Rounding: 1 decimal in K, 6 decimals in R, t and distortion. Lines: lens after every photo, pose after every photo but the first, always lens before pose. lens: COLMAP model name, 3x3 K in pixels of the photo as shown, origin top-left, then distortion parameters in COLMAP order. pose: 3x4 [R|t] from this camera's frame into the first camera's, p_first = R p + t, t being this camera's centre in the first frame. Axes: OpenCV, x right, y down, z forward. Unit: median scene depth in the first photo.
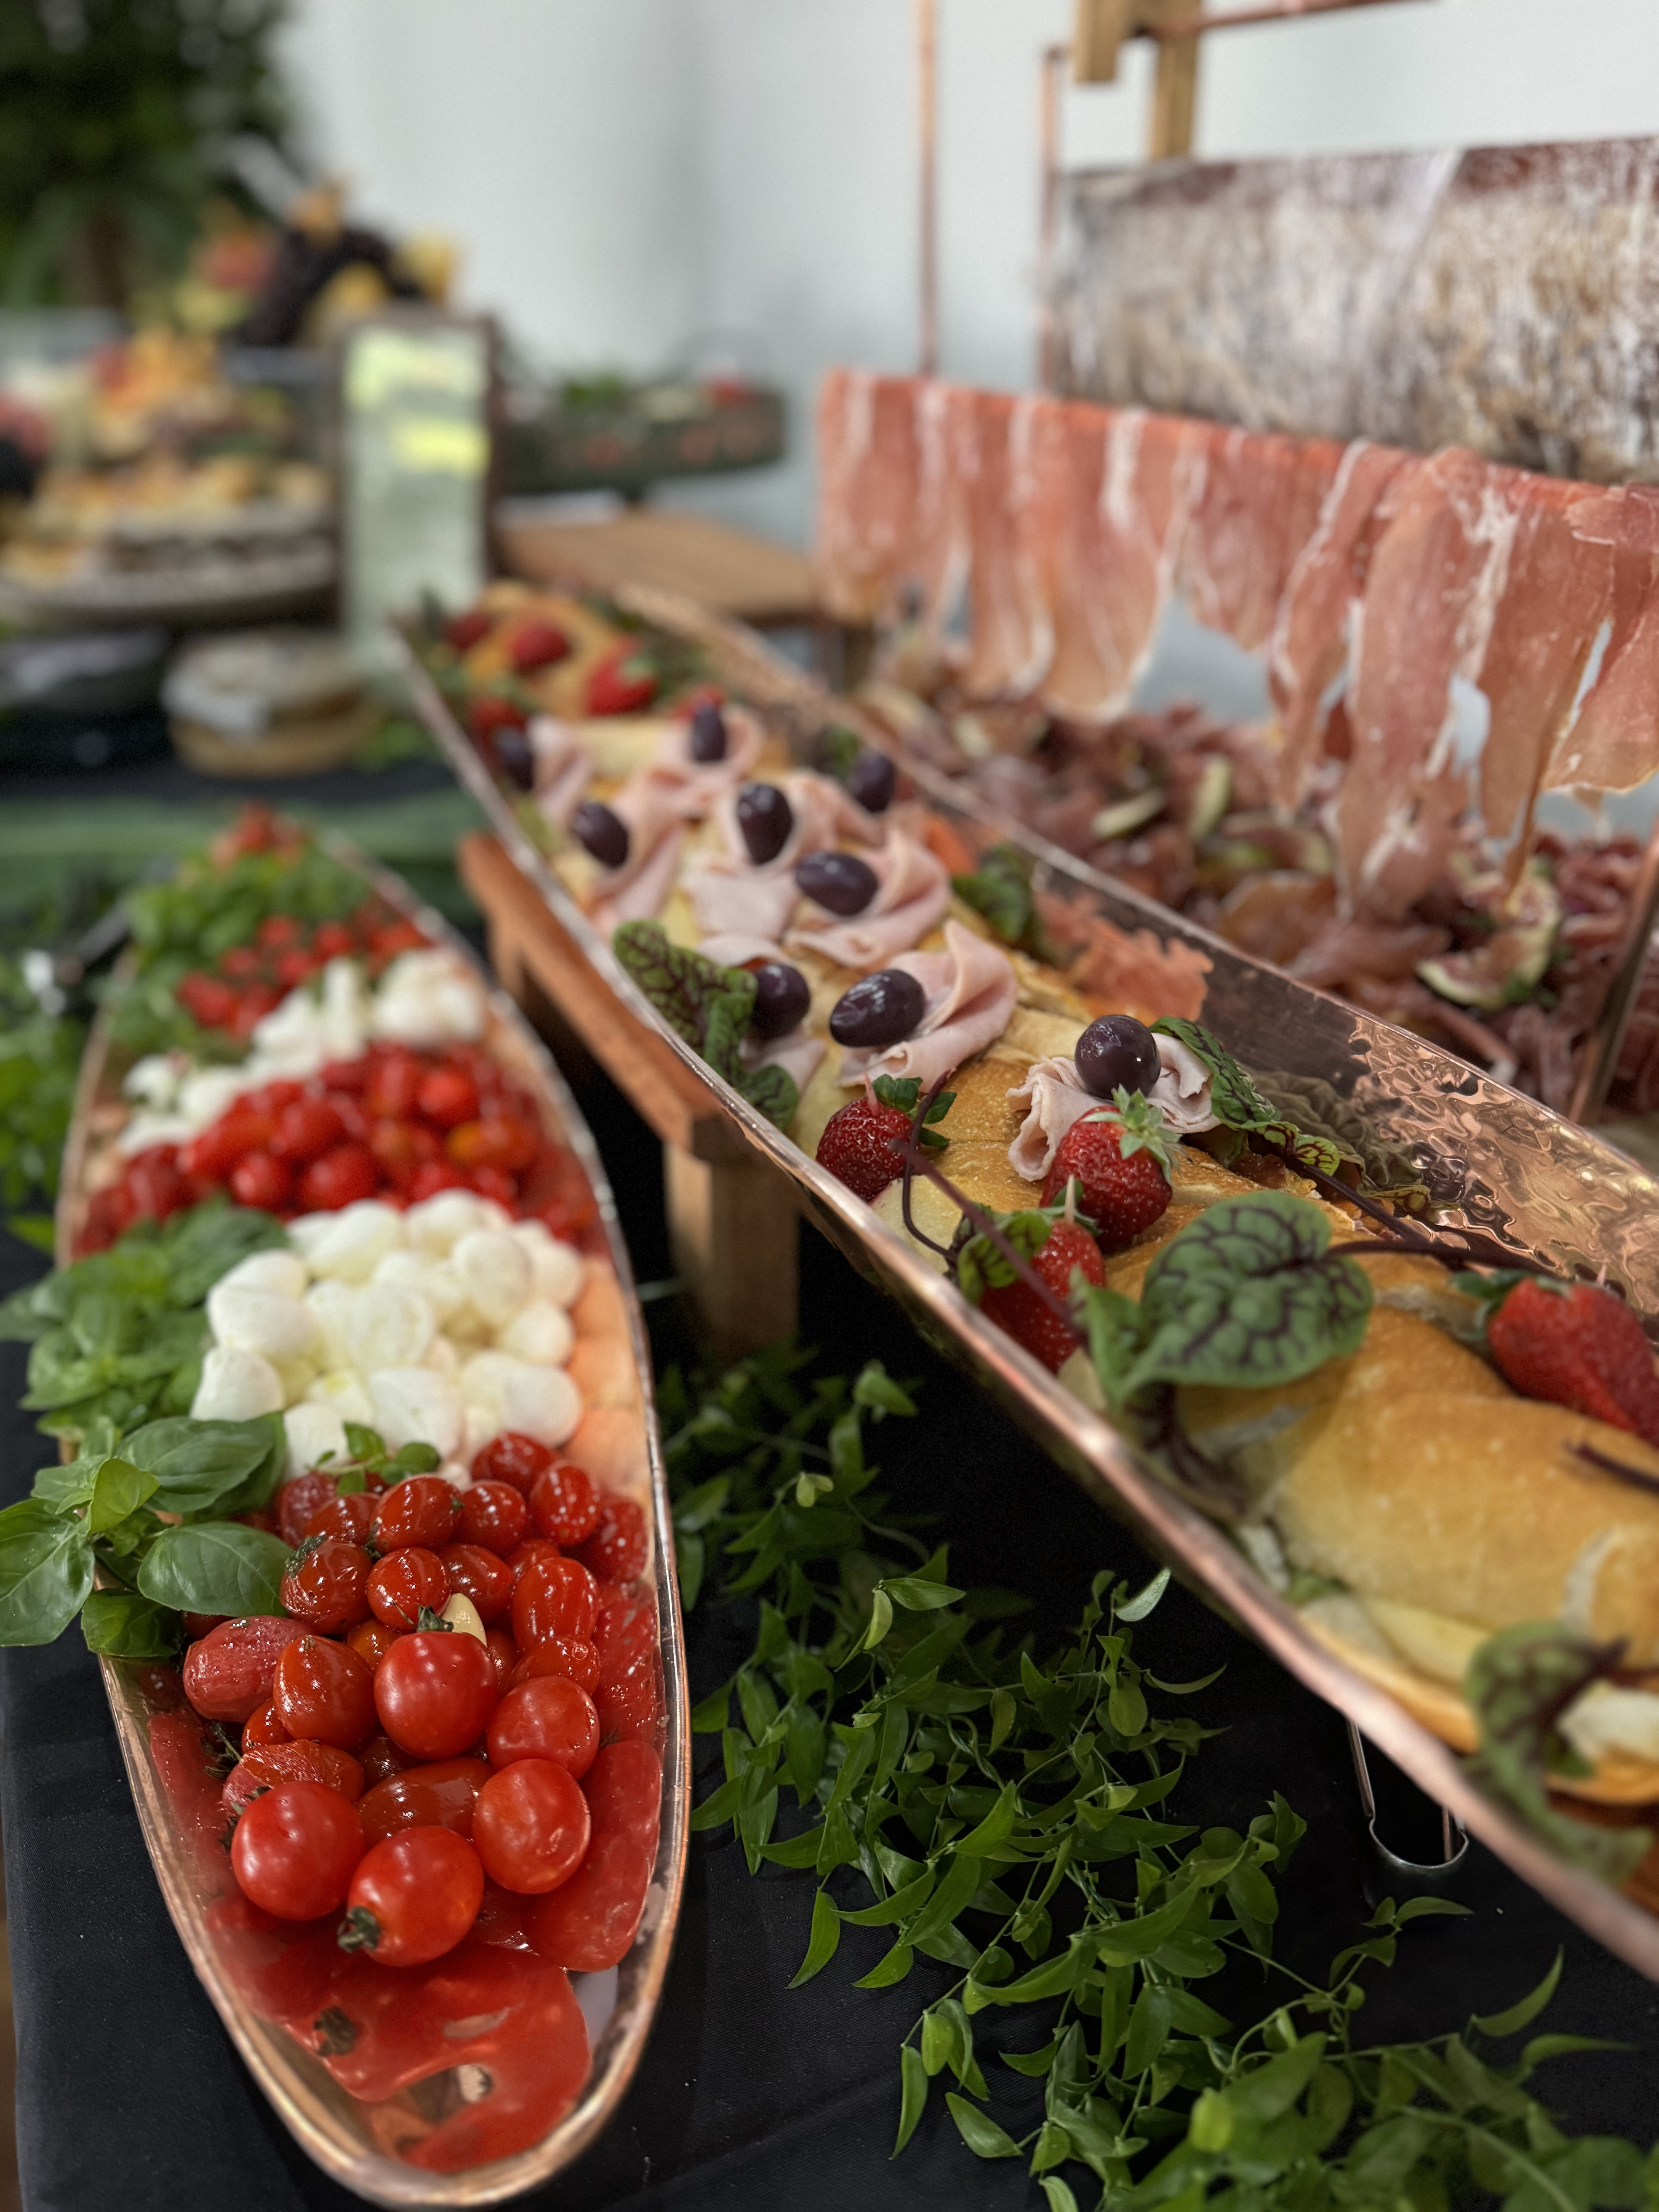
lens RADIAL K [[1558.9, 0, 829.5], [0, 1558.9, 1106.0], [0, 0, 1]] dist [0.000732, 0.002614]
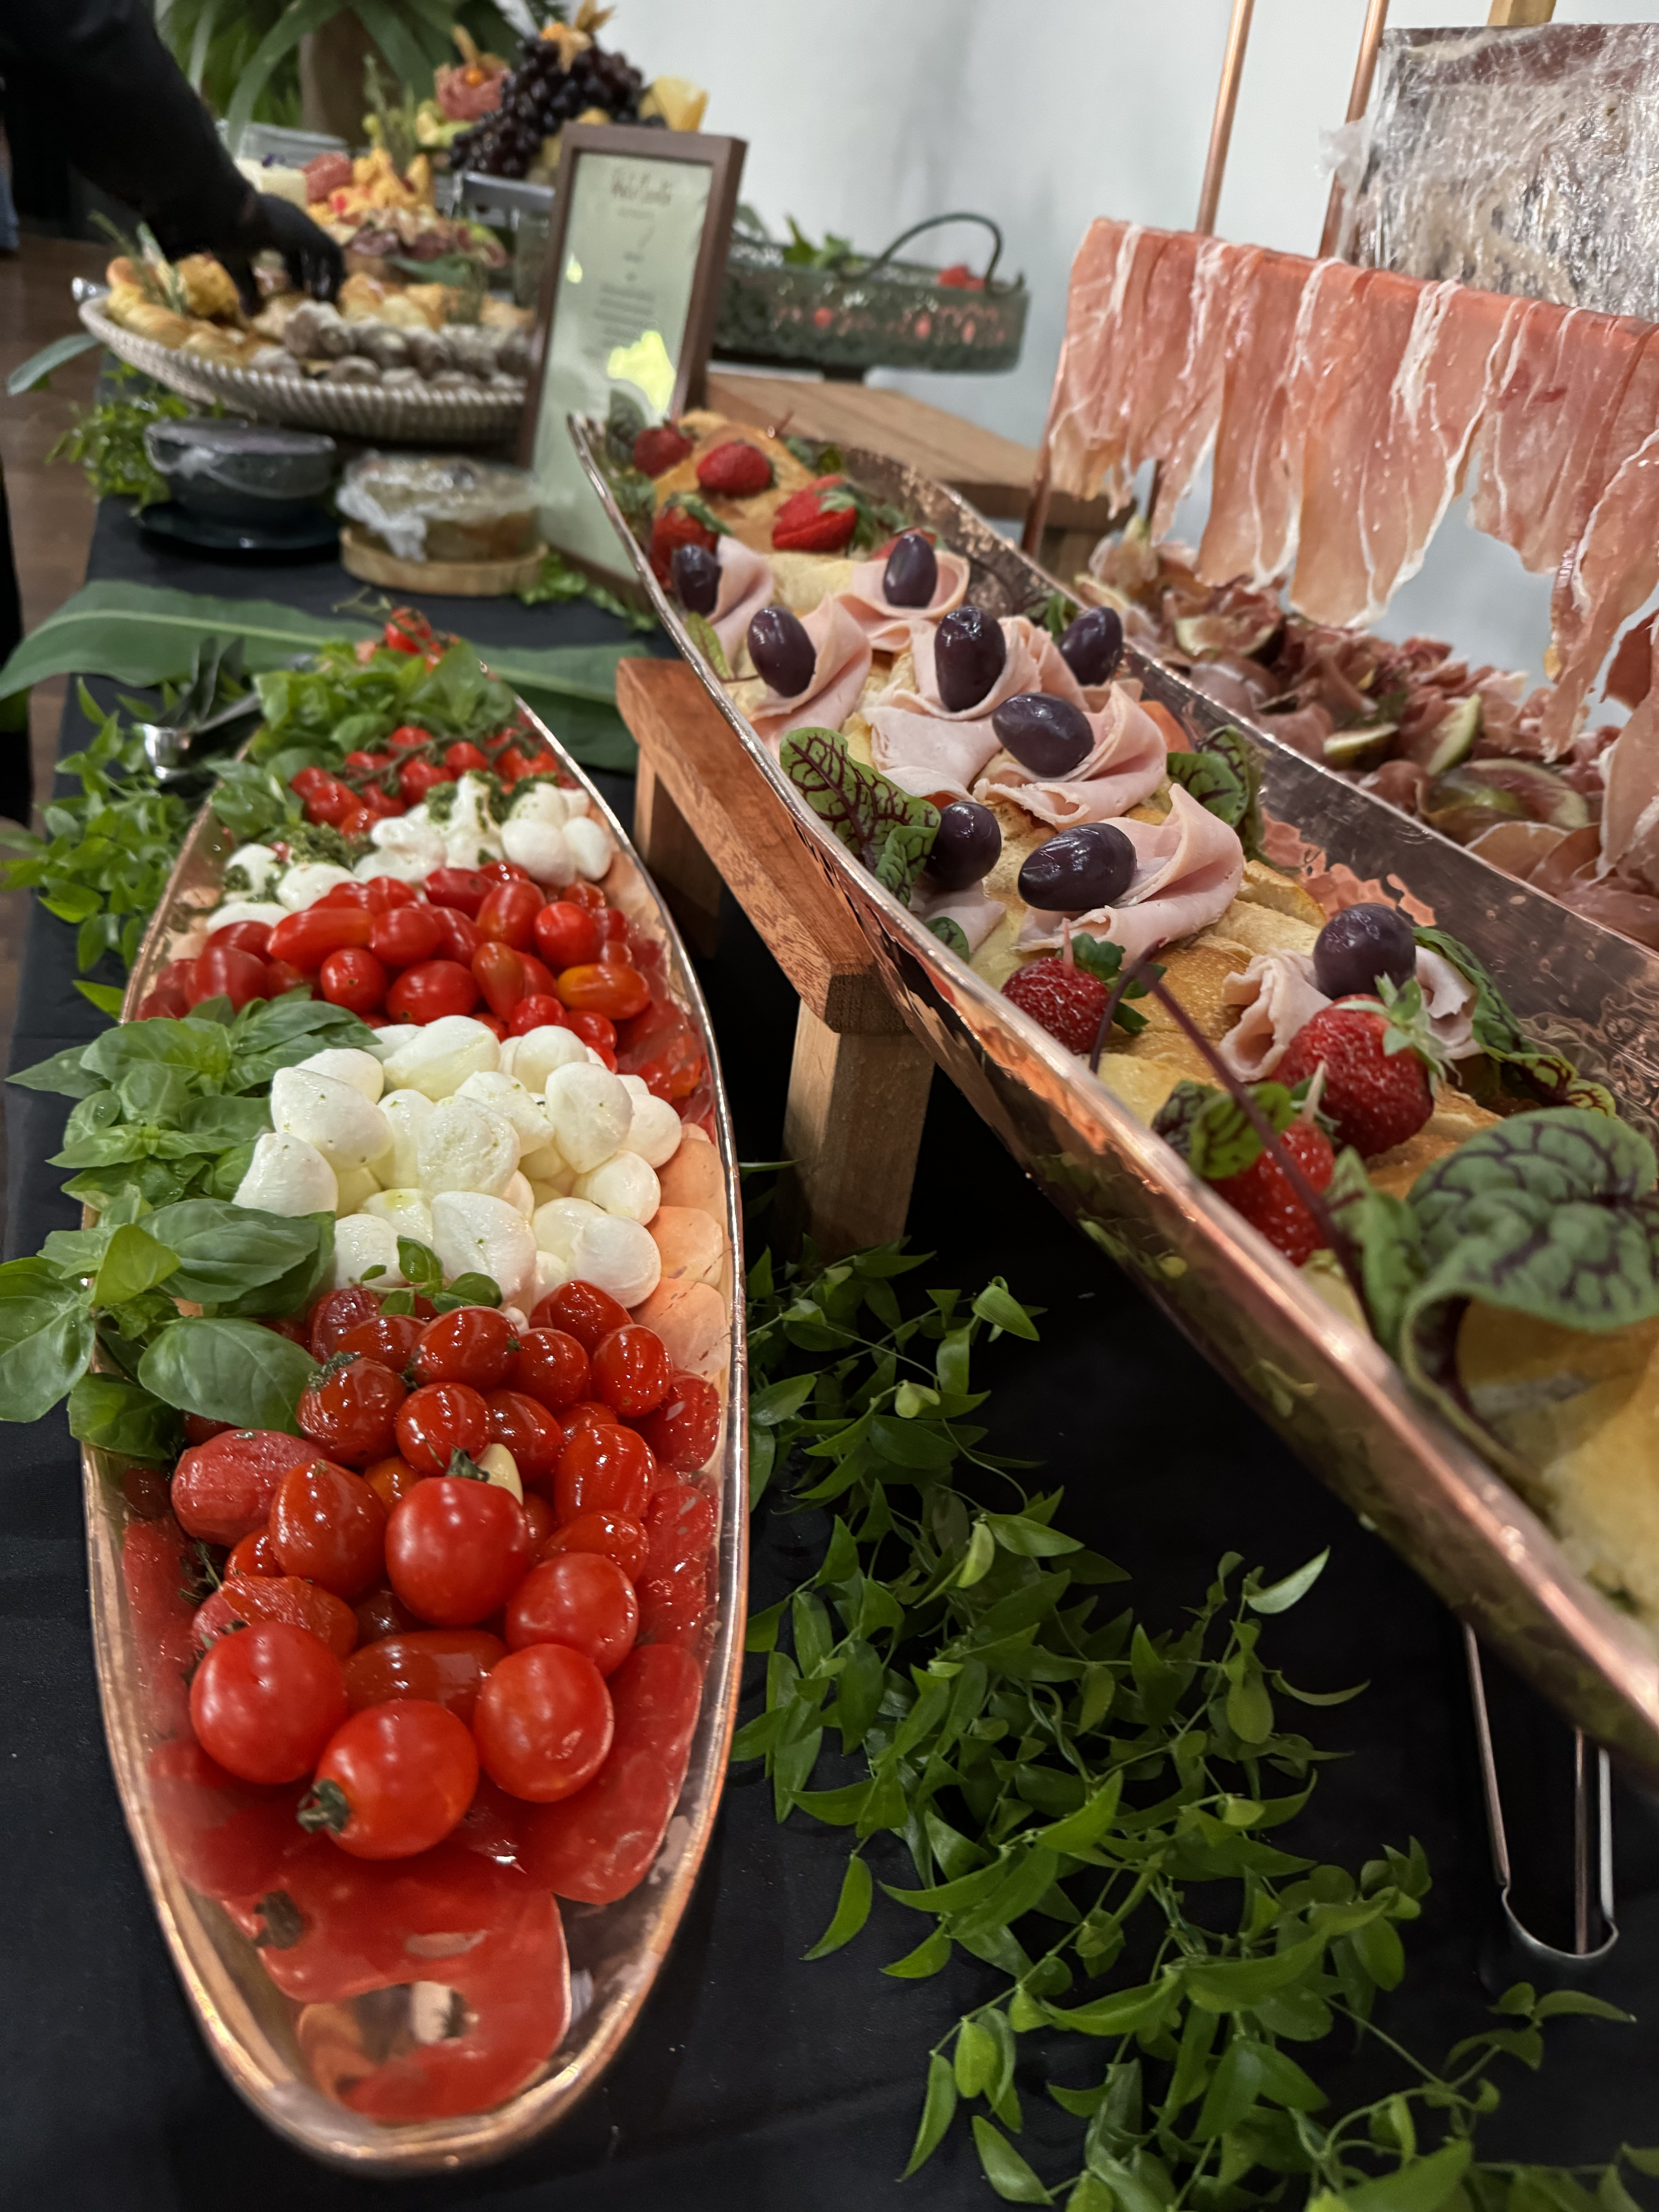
lens RADIAL K [[1548.8, 0, 866.9], [0, 1548.8, 1114.7], [0, 0, 1]] dist [0.007978, -0.013253]
pose [[0.985896, 0.165174, -0.026939, -0.042506], [-0.164349, 0.985933, 0.030426, 0.070281], [0.031585, -0.025569, 0.999174, 0.148487]]
